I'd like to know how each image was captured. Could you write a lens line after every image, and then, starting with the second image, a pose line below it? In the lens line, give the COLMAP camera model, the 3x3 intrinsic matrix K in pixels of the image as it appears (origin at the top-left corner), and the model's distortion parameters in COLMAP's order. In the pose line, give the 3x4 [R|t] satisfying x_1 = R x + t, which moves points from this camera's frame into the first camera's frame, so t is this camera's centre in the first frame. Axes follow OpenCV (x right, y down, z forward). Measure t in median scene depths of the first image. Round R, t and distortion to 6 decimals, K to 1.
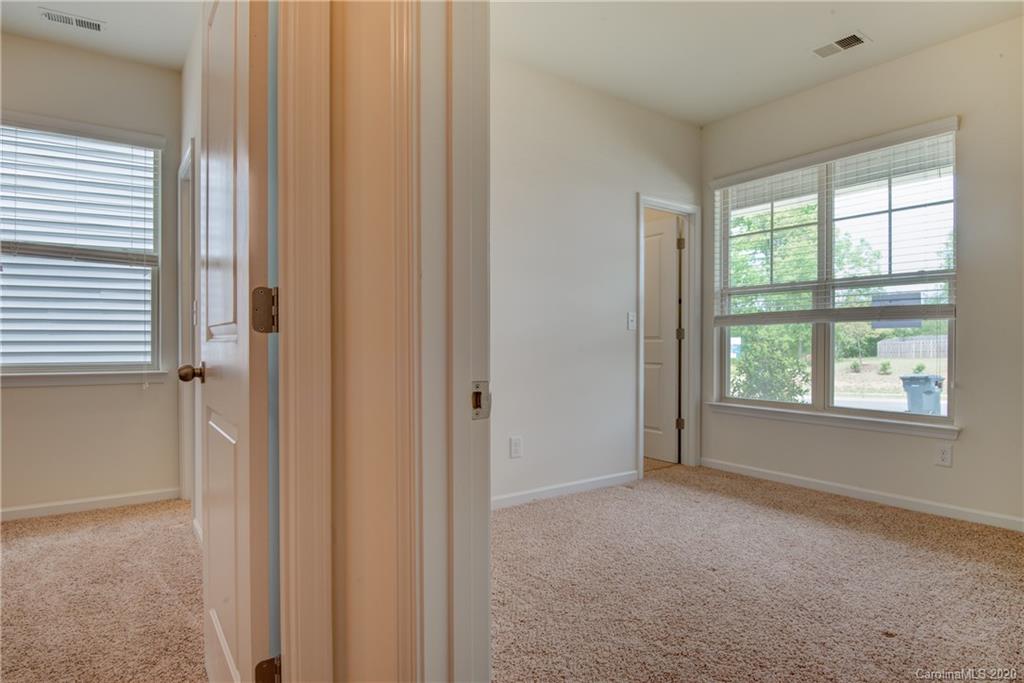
lens RADIAL K [[571.4, 0, 510.3], [0, 571.4, 344.6], [0, 0, 1]] dist [-0.002948, -0.022848]
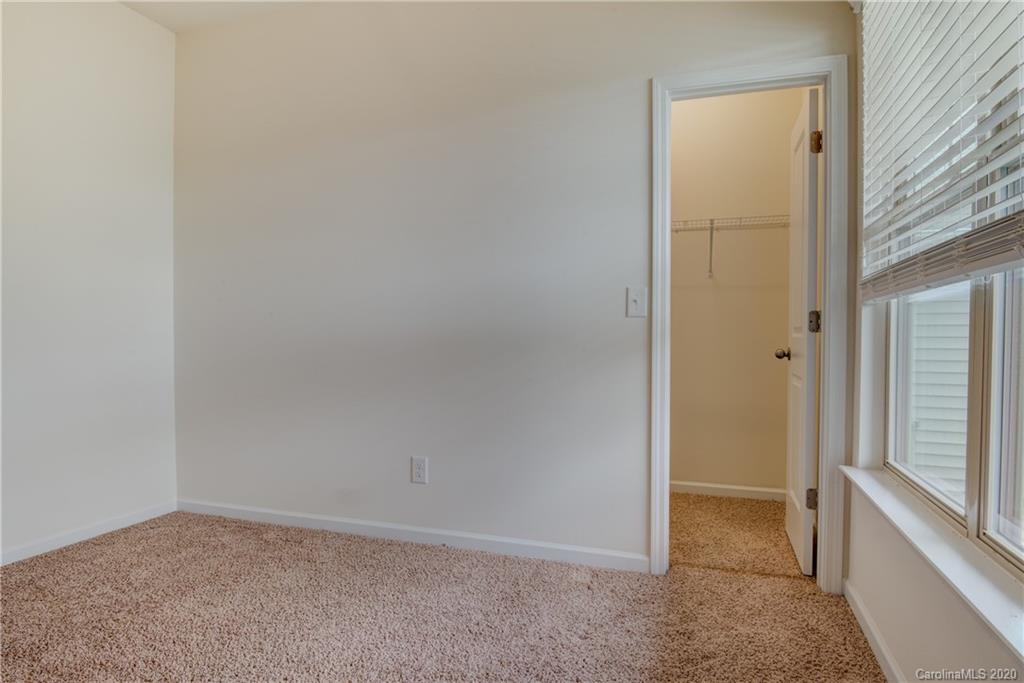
lens RADIAL K [[571.4, 0, 510.3], [0, 571.4, 344.6], [0, 0, 1]] dist [-0.002948, -0.022848]
pose [[0.583599, 0.016059, -0.811883, 0.619337], [-0.006069, 0.999863, 0.015414, -0.005250], [0.812019, -0.004068, 0.583617, 0.552688]]
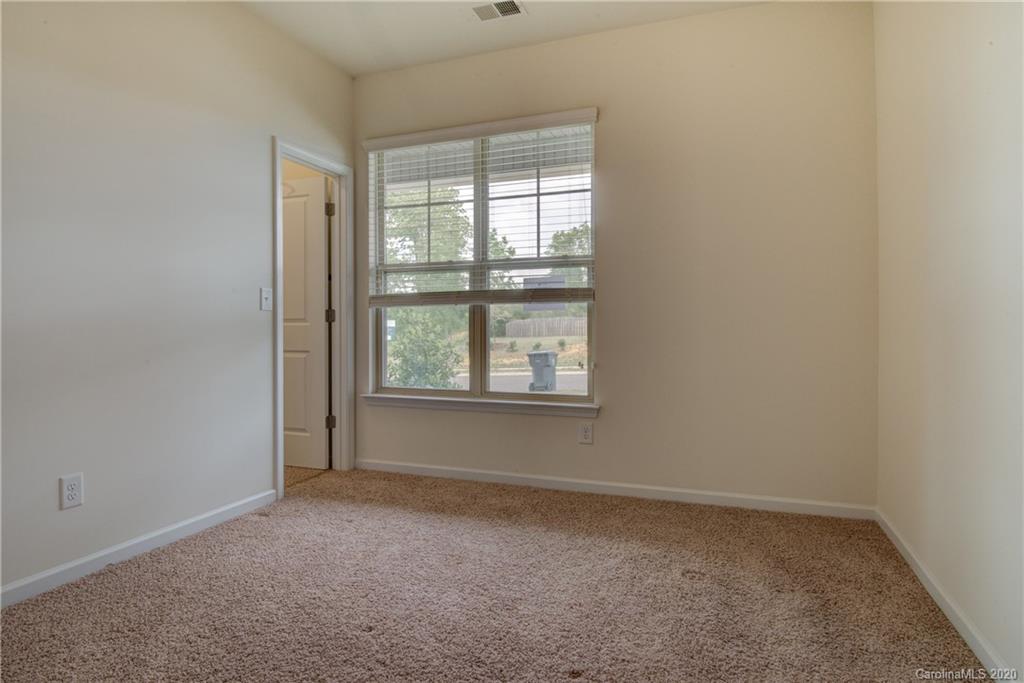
lens RADIAL K [[576.0, 0, 511.3], [0, 576.0, 323.2], [0, 0, 1]] dist [-0.005312, -0.001833]
pose [[0.834709, -0.004282, 0.550674, 0.059042], [0.008204, 0.999955, -0.004660, -0.001917], [-0.550630, 0.008408, 0.834707, 0.159771]]
